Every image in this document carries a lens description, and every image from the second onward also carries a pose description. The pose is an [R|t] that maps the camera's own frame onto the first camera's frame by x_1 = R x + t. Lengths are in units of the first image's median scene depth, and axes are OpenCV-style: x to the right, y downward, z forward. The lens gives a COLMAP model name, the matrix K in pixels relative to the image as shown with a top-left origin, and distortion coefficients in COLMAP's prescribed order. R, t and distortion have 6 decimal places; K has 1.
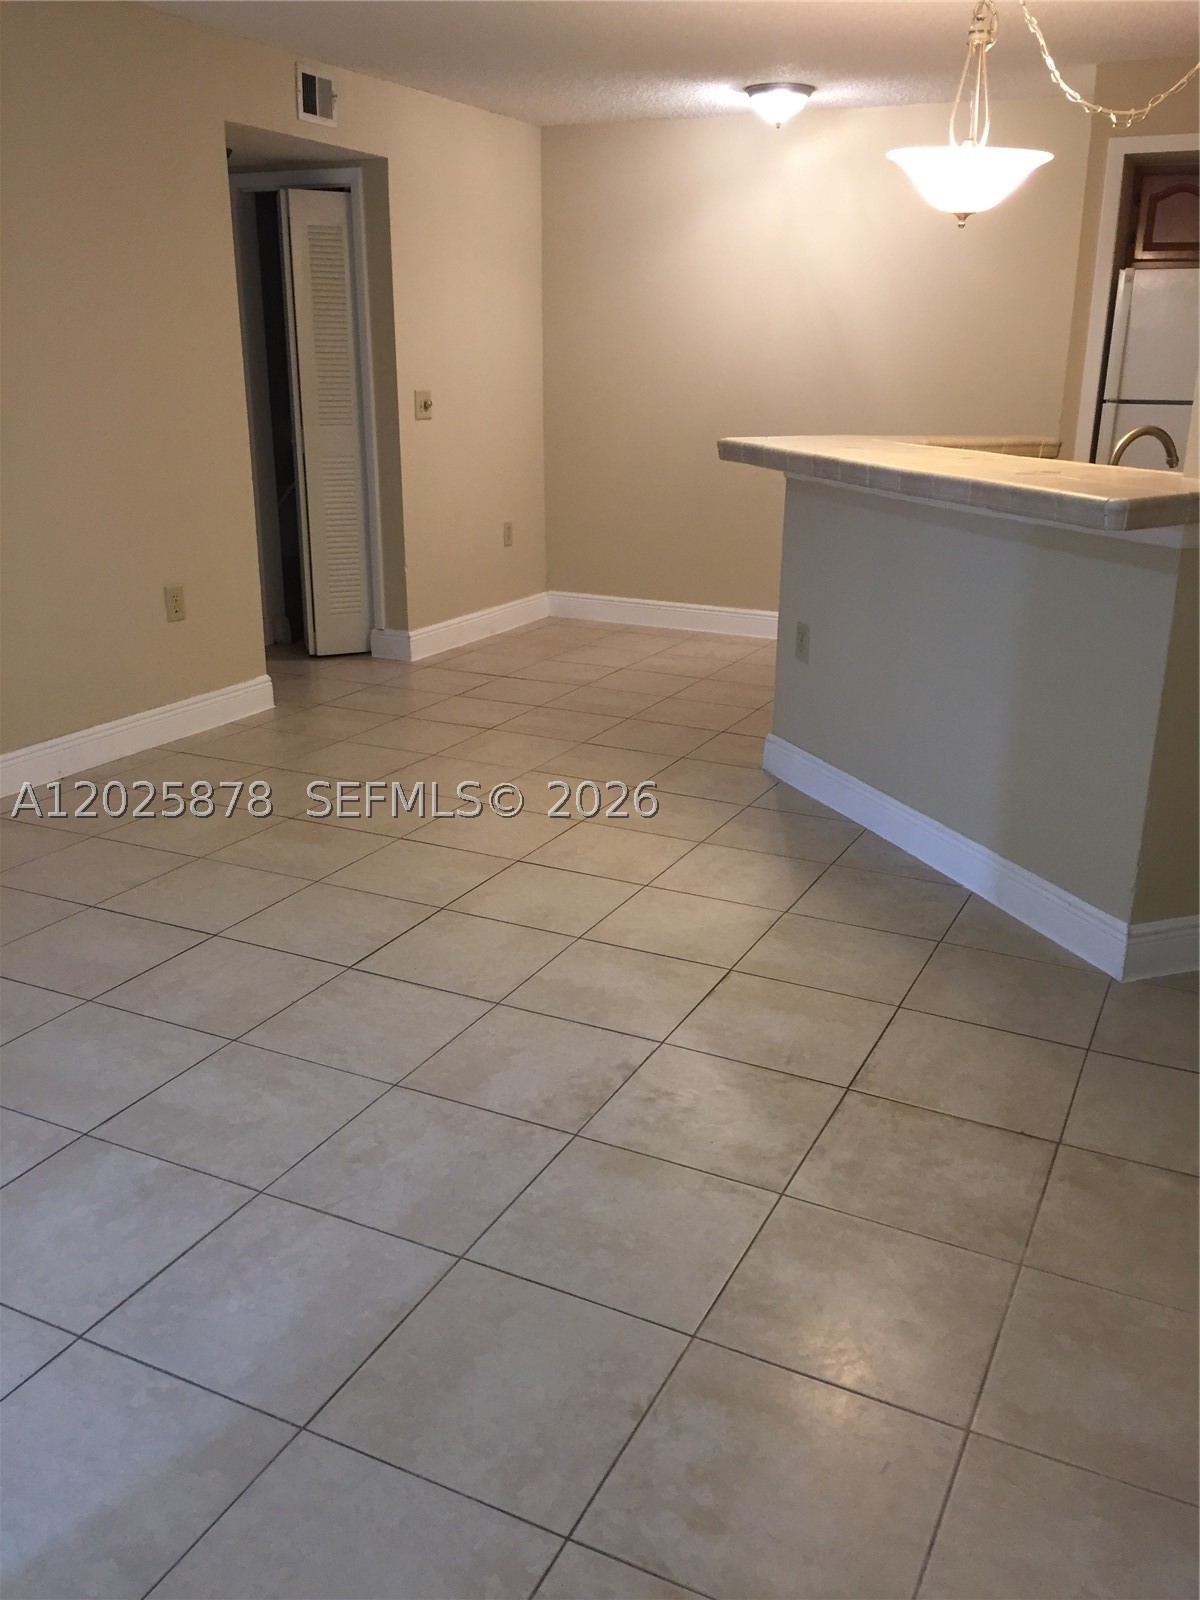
lens RADIAL K [[1371.4, 0, 600.0], [0, 1371.4, 800.0], [0, 0, 1]] dist [0.094773, -0.154983]
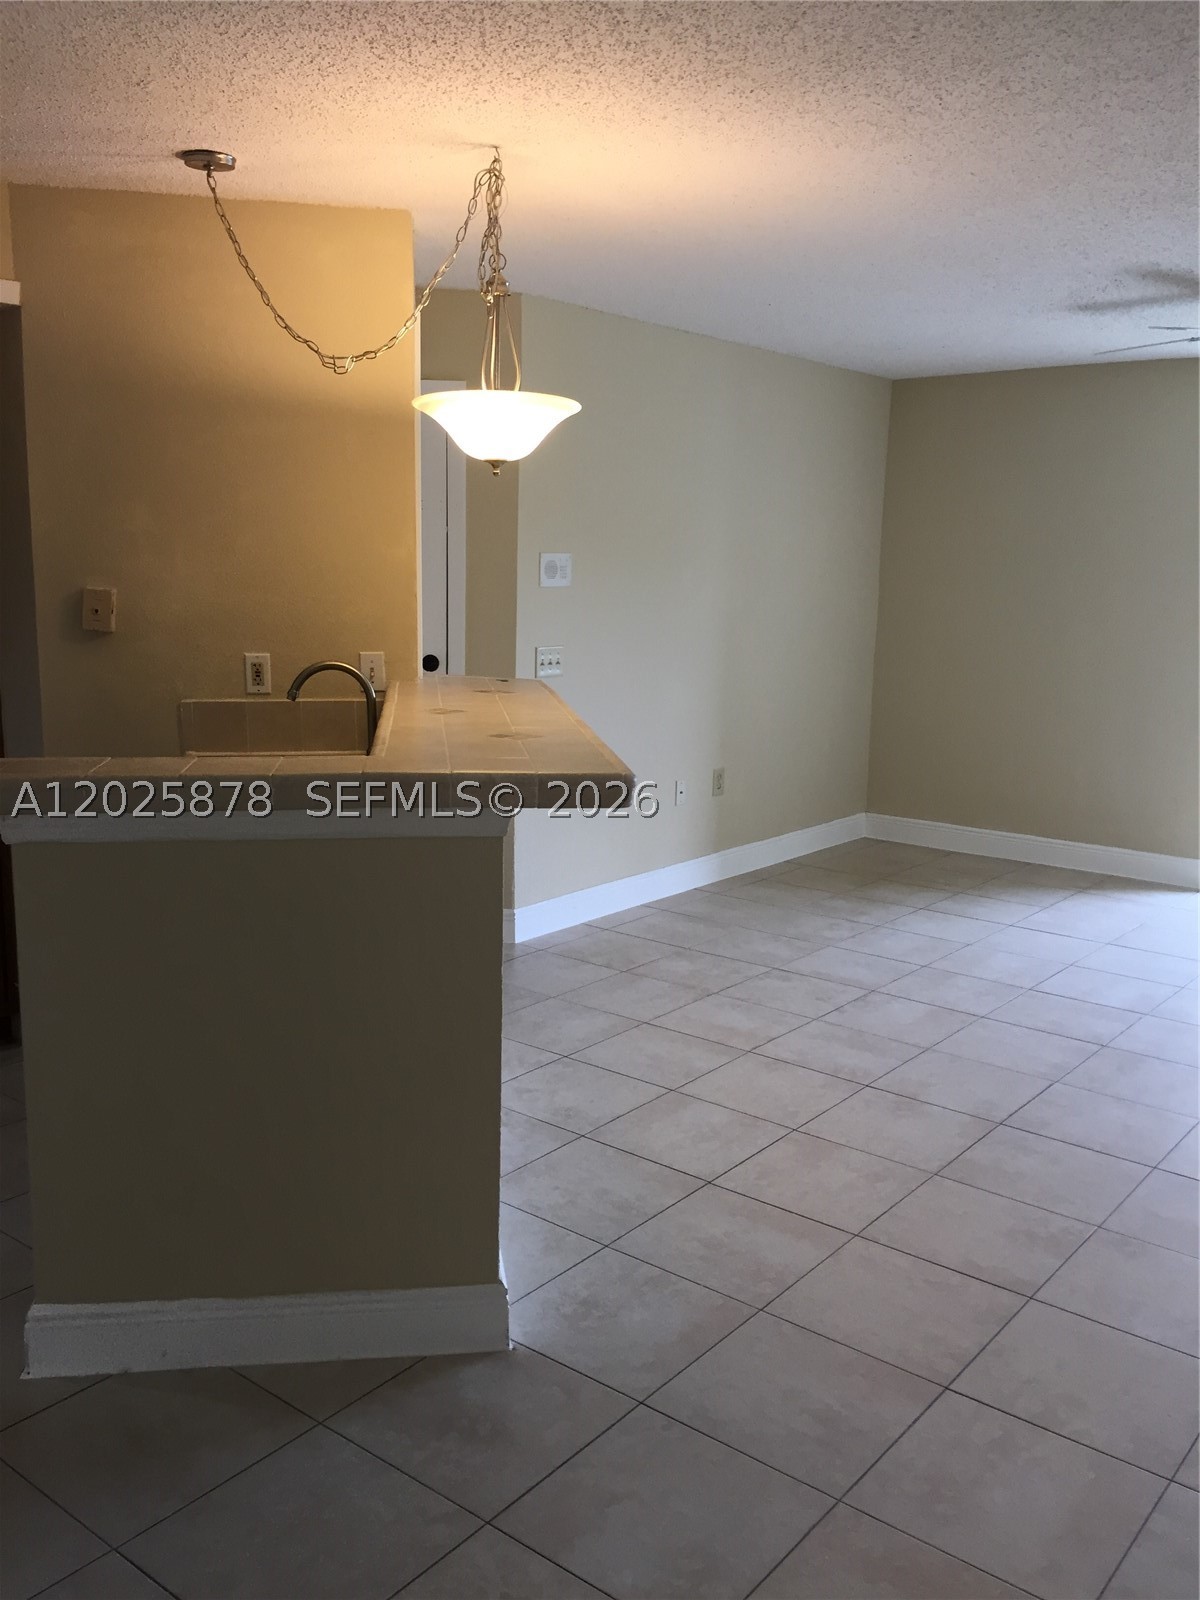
lens RADIAL K [[1371.4, 0, 600.0], [0, 1371.4, 800.0], [0, 0, 1]] dist [0.094773, -0.154983]
pose [[-0.975392, -0.065121, 0.210641, -0.033742], [0.041650, 0.883760, 0.466084, -0.887939], [-0.216508, 0.463388, -0.859300, 2.586519]]
